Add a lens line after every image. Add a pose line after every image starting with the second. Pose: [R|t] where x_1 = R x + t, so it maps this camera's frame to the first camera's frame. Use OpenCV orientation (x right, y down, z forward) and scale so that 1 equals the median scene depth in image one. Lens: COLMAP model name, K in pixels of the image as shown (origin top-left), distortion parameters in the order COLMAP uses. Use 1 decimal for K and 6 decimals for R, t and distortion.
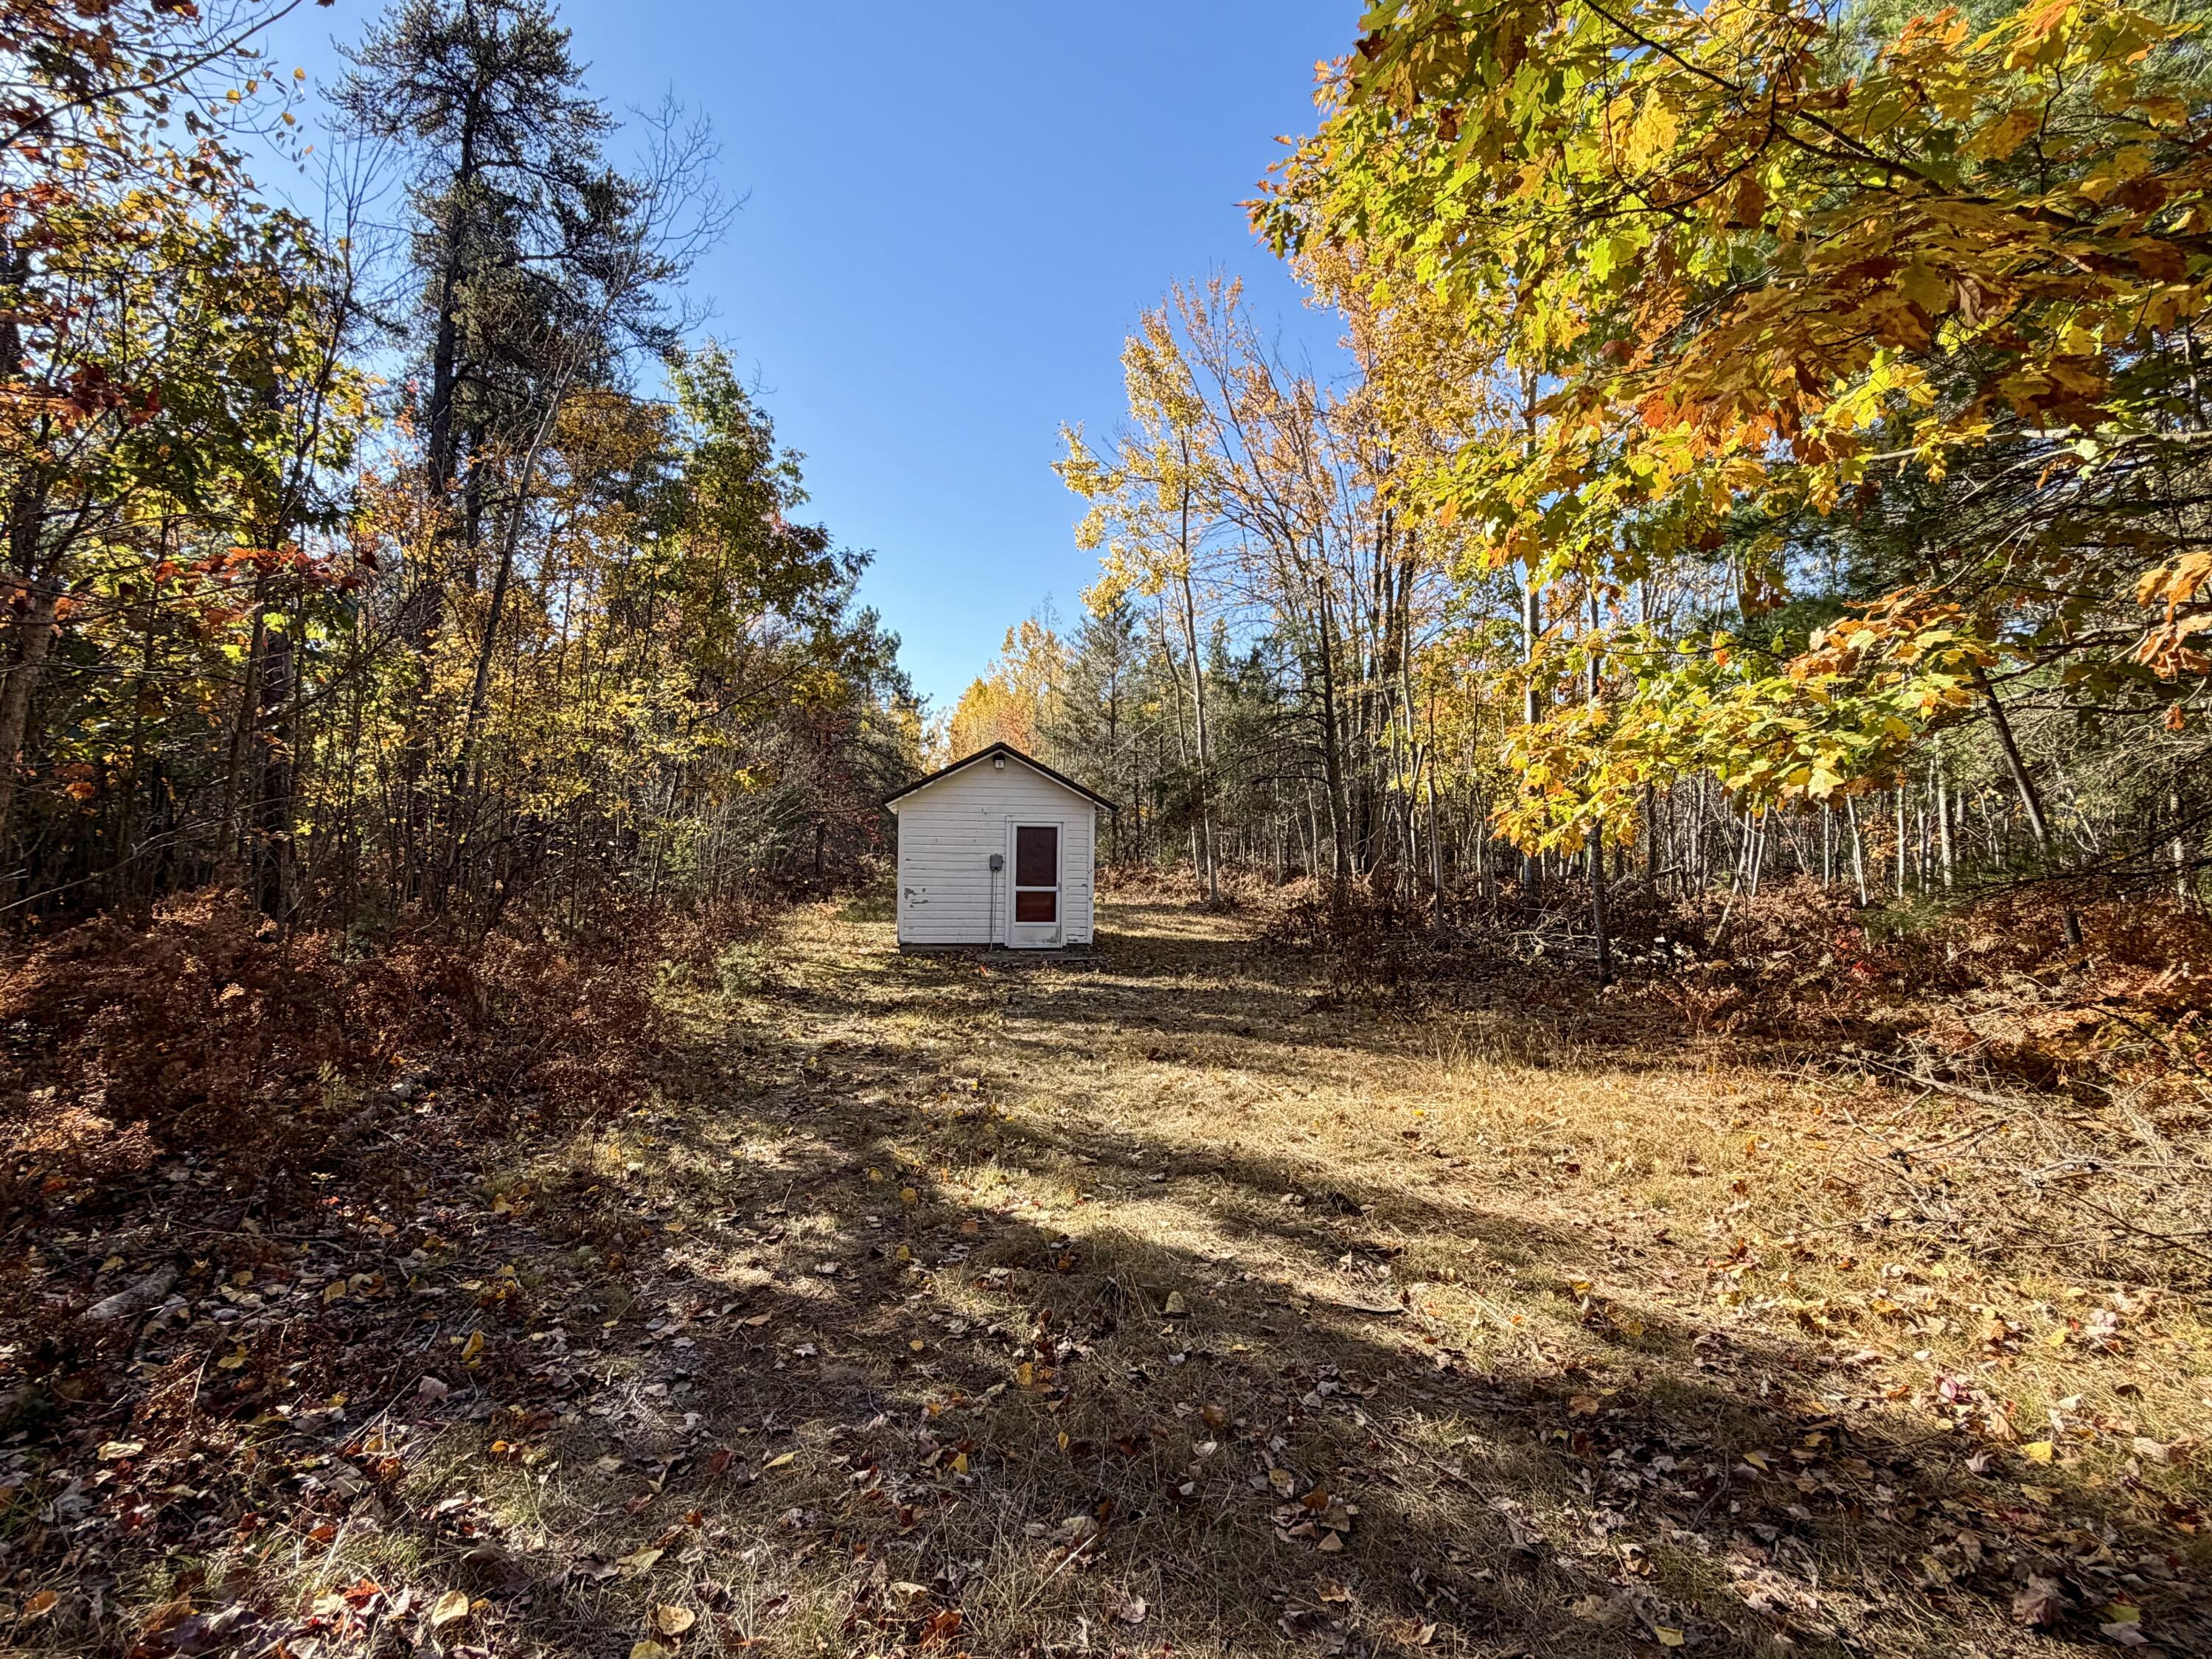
lens RADIAL K [[1131.8, 0, 1106.0], [0, 1131.8, 829.5], [0, 0, 1]] dist [0.003661, 0.000325]
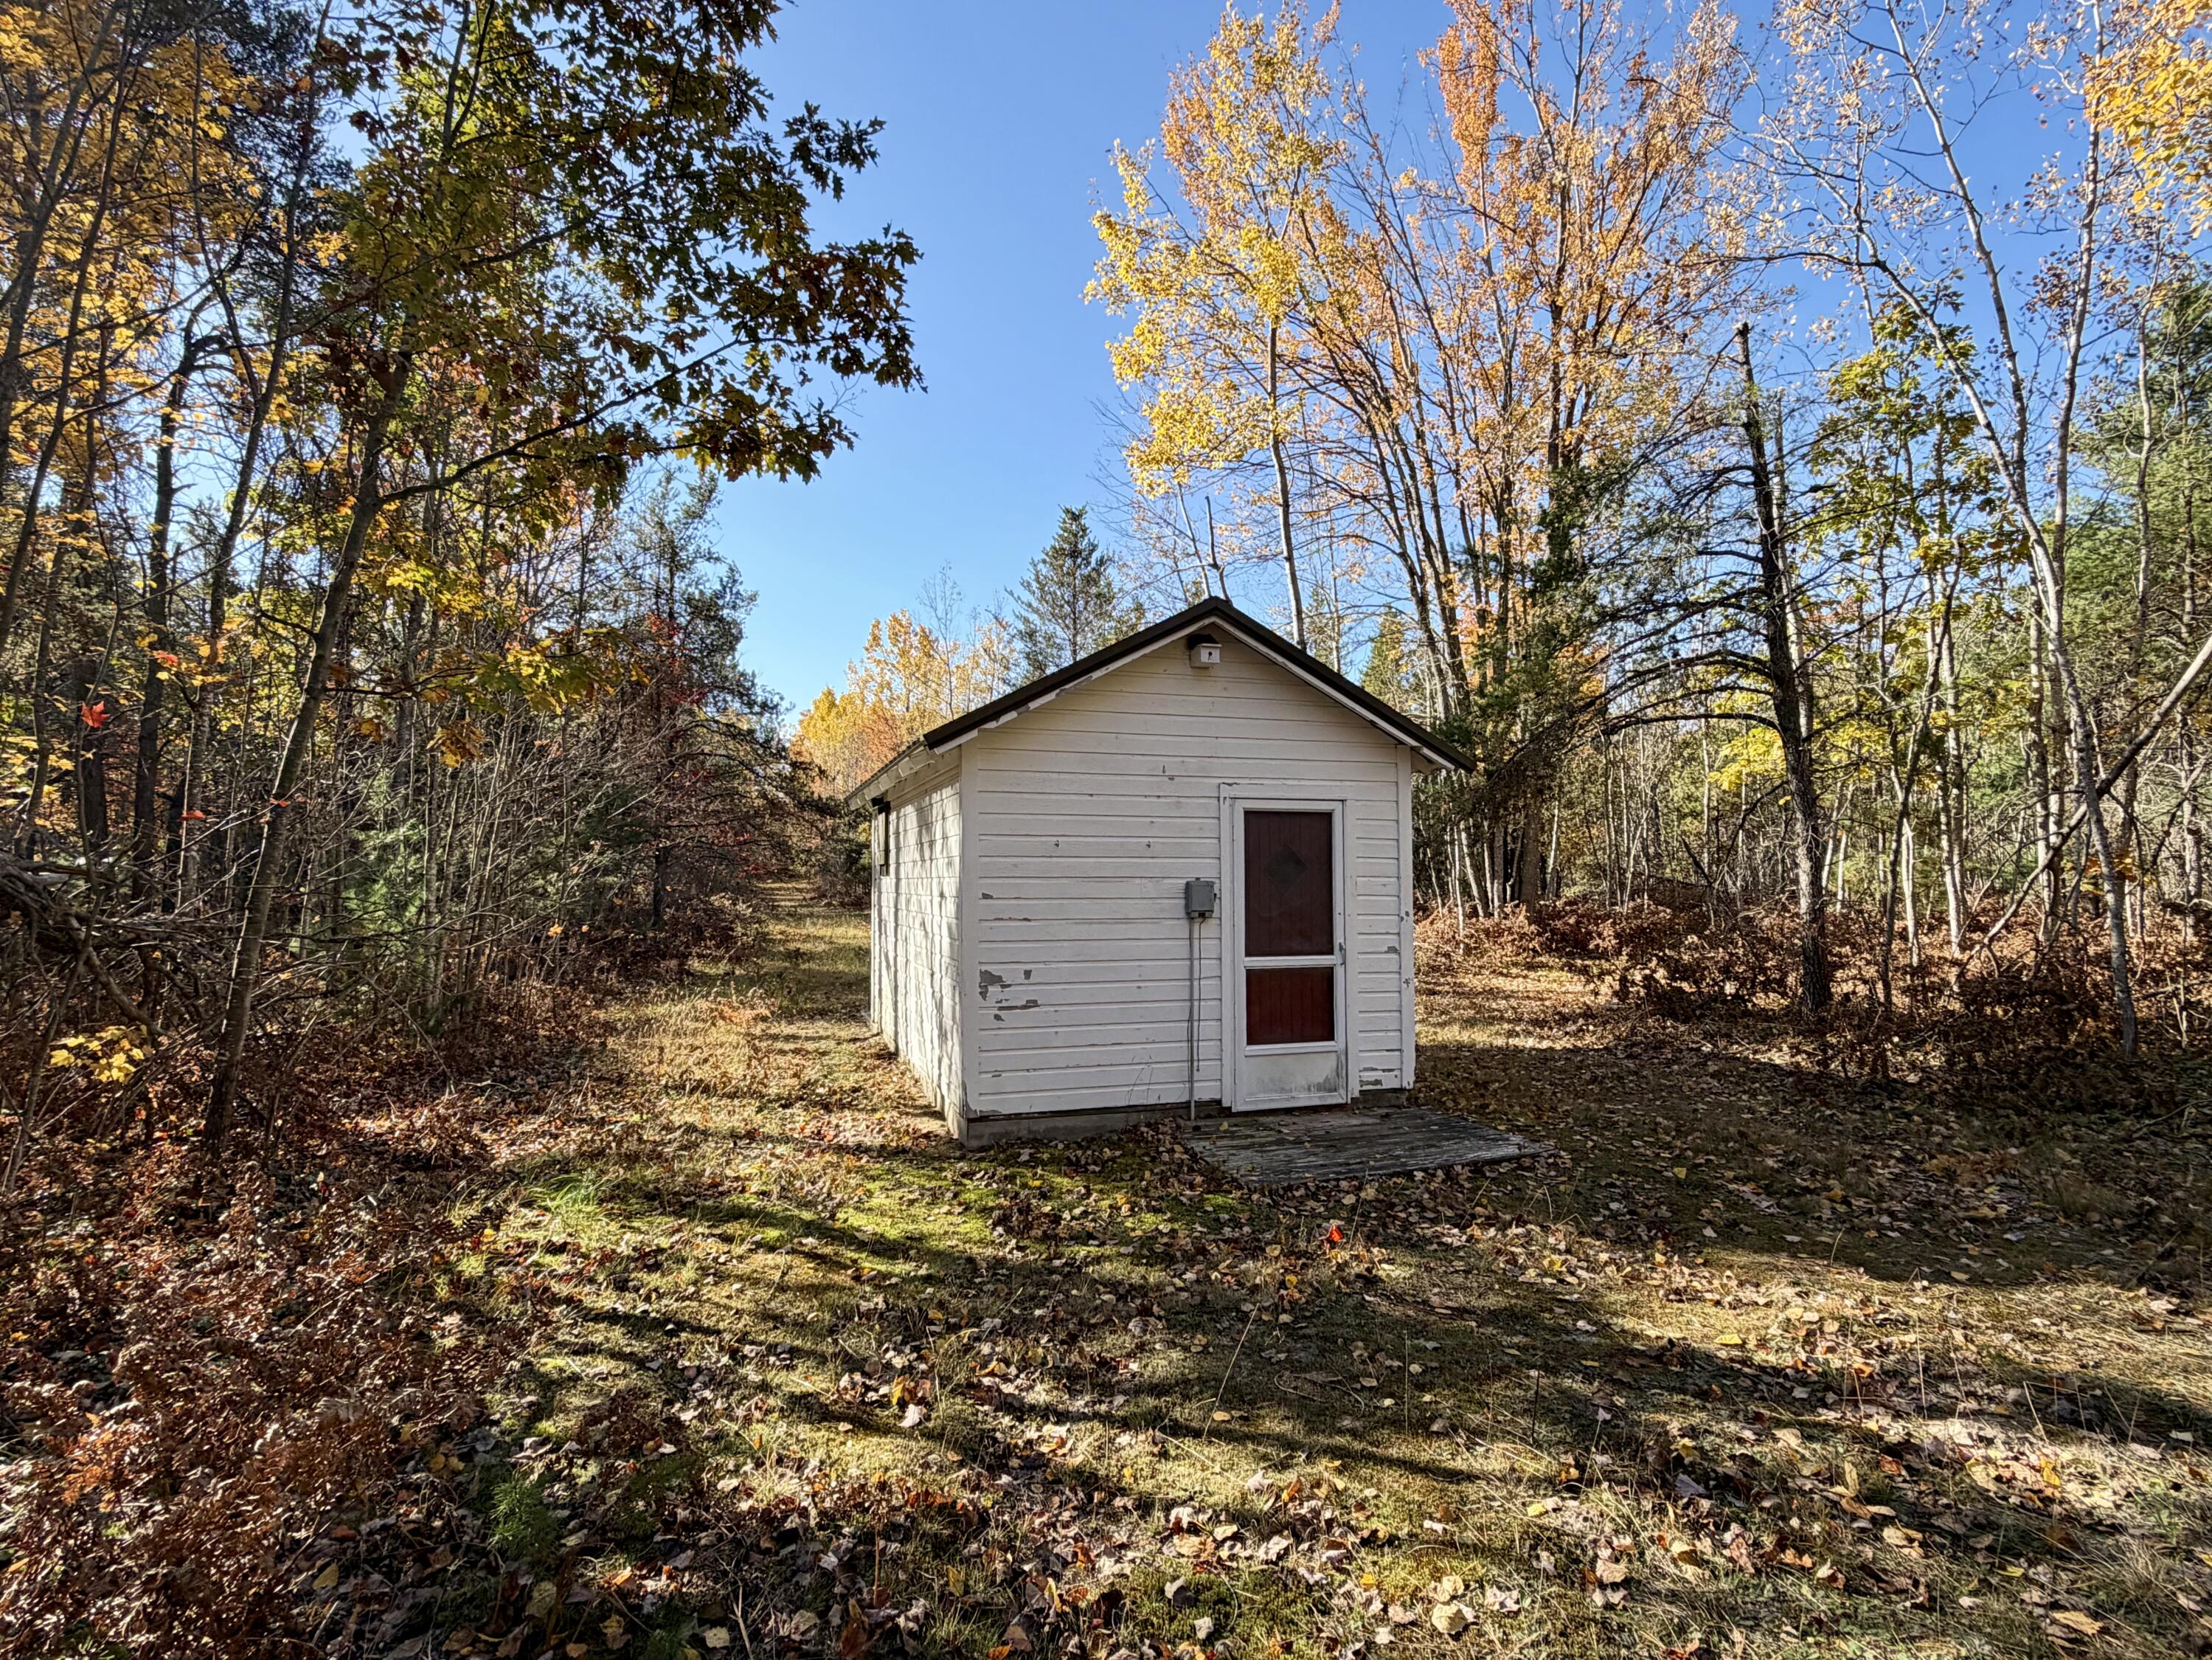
lens RADIAL K [[1131.9, 0, 1106.0], [0, 1131.9, 830.0], [0, 0, 1]] dist [0.003661, 0.000325]
pose [[0.988033, -0.008523, 0.154005, -0.190085], [0.013365, 0.999447, -0.030437, 0.016234], [-0.153661, 0.032131, 0.987601, 0.602535]]
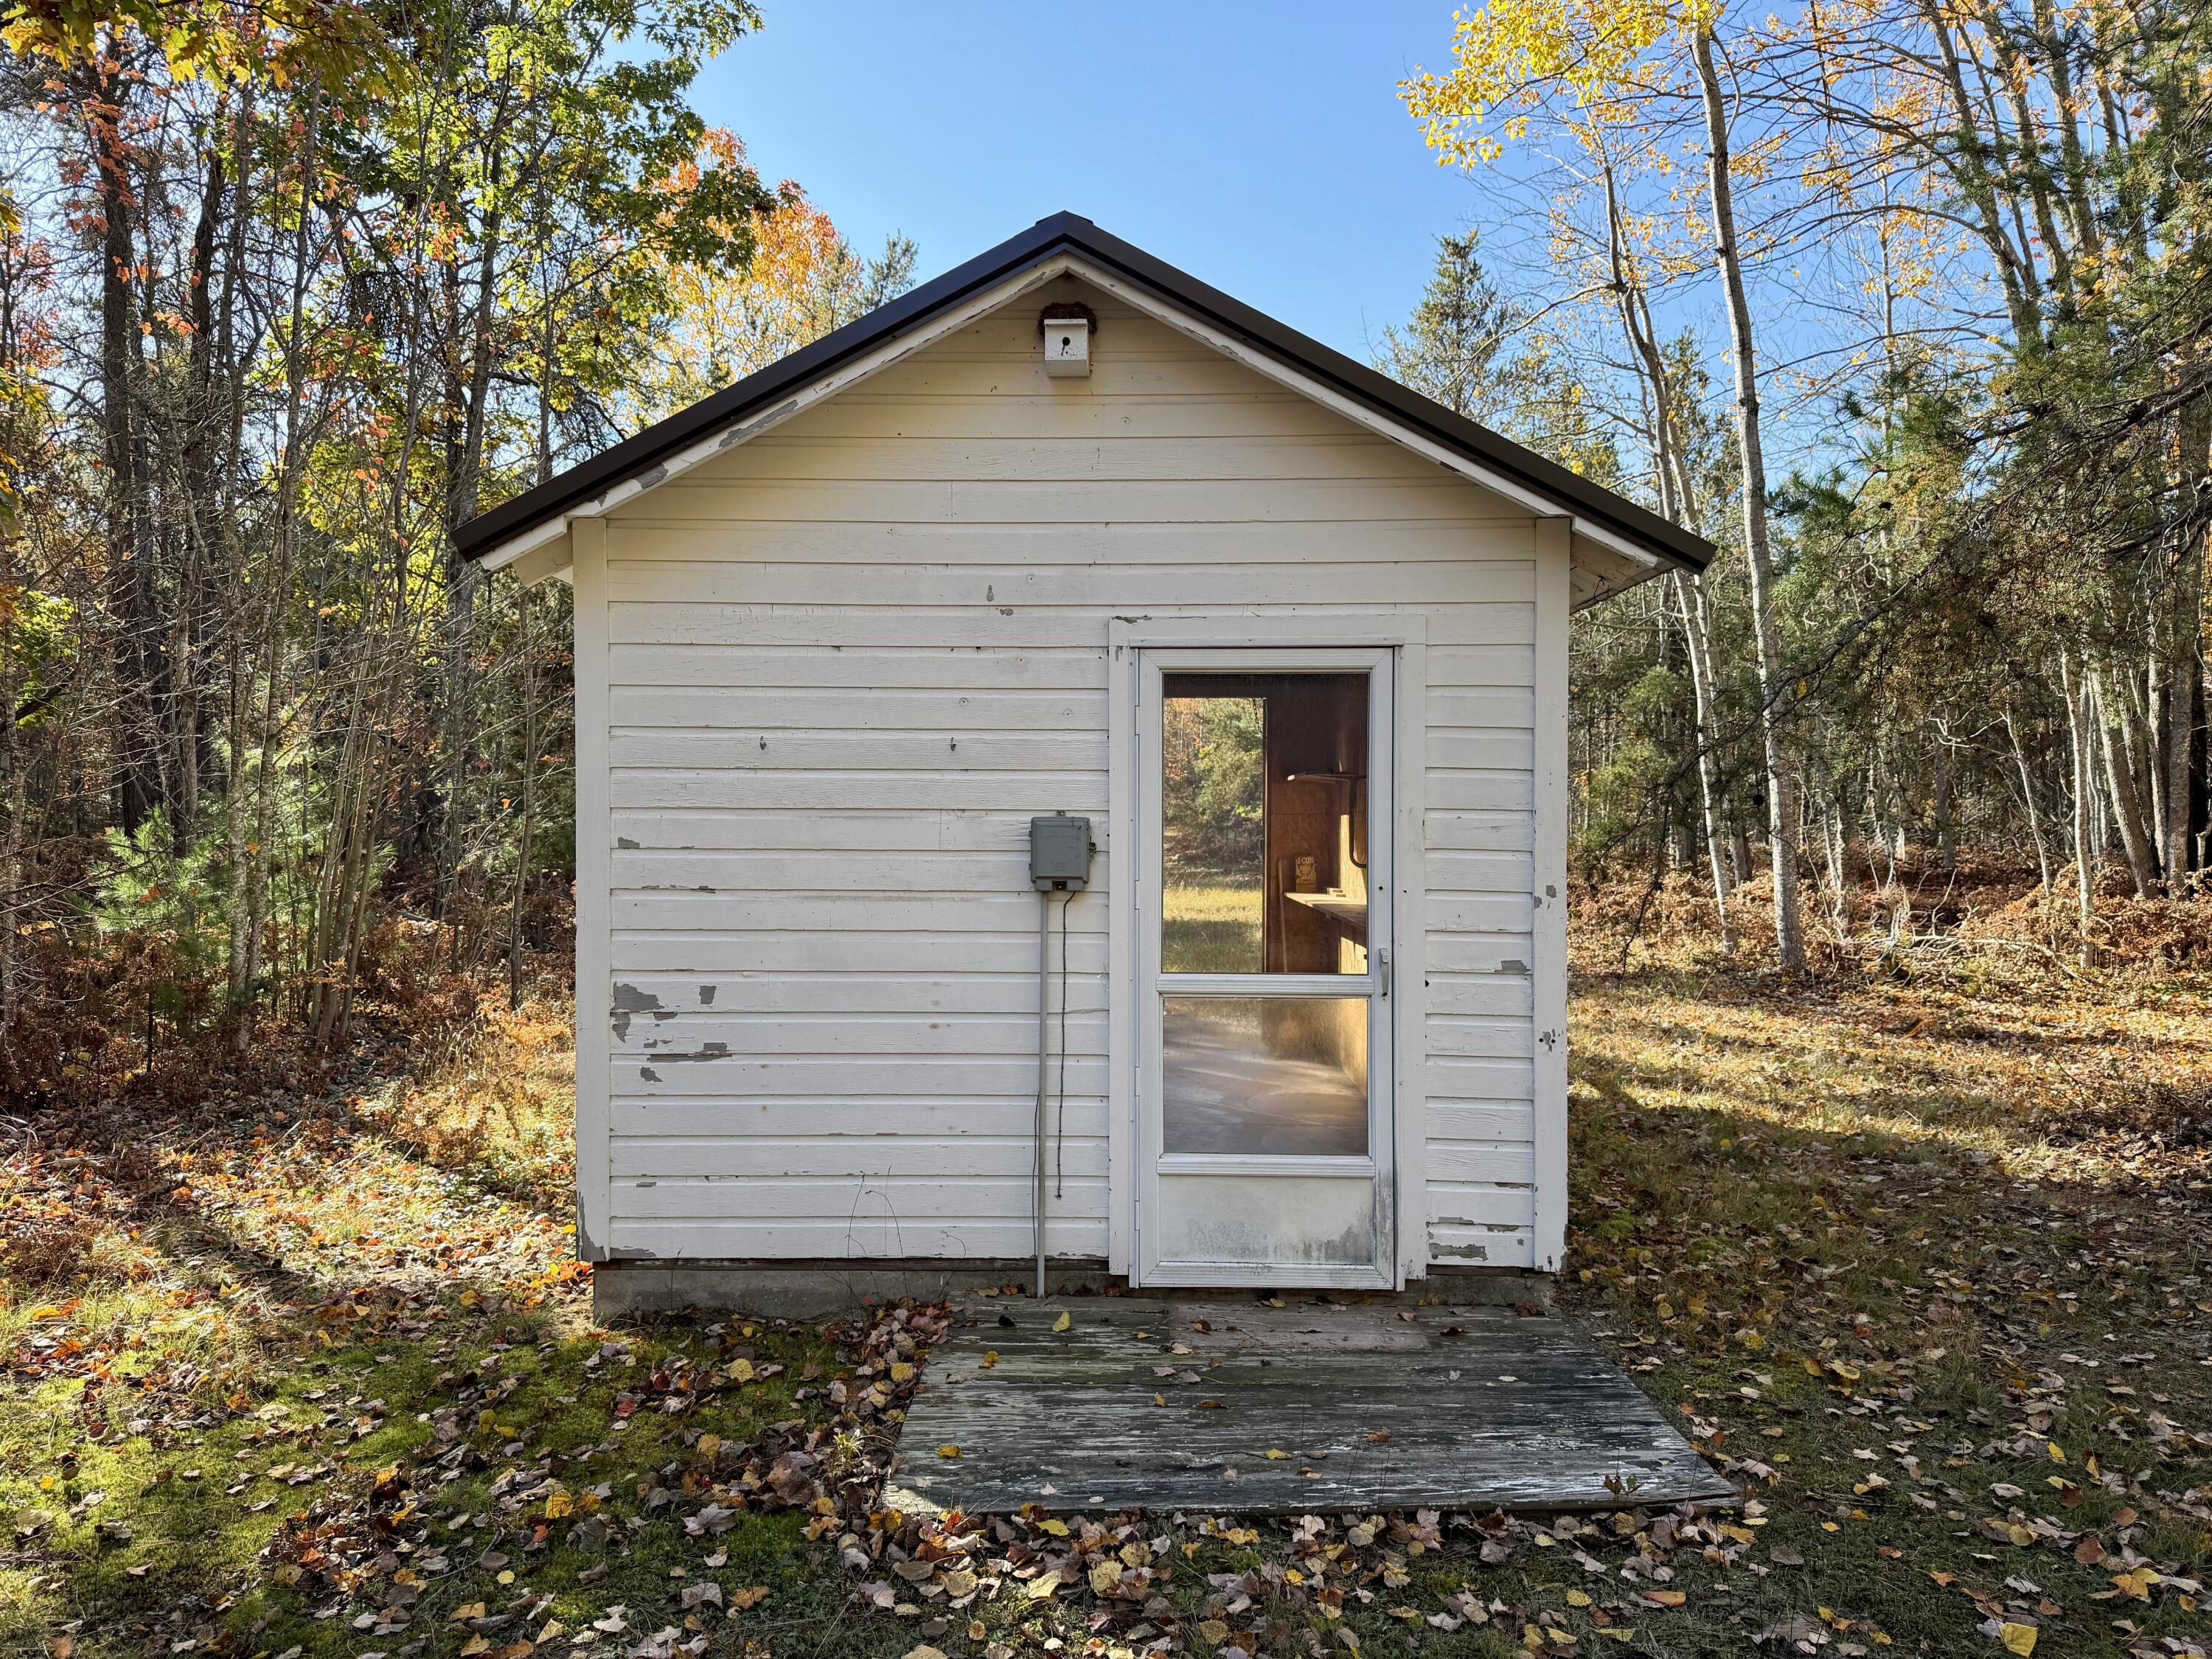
lens RADIAL K [[1542.3, 0, 1106.6], [0, 1542.3, 841.1], [0, 0, 1]] dist [0.147201, -0.219616]
pose [[0.982976, -0.008879, -0.183520, -0.038999], [0.012381, 0.999762, 0.017944, 0.021891], [0.183317, -0.019911, 0.982852, 0.728460]]
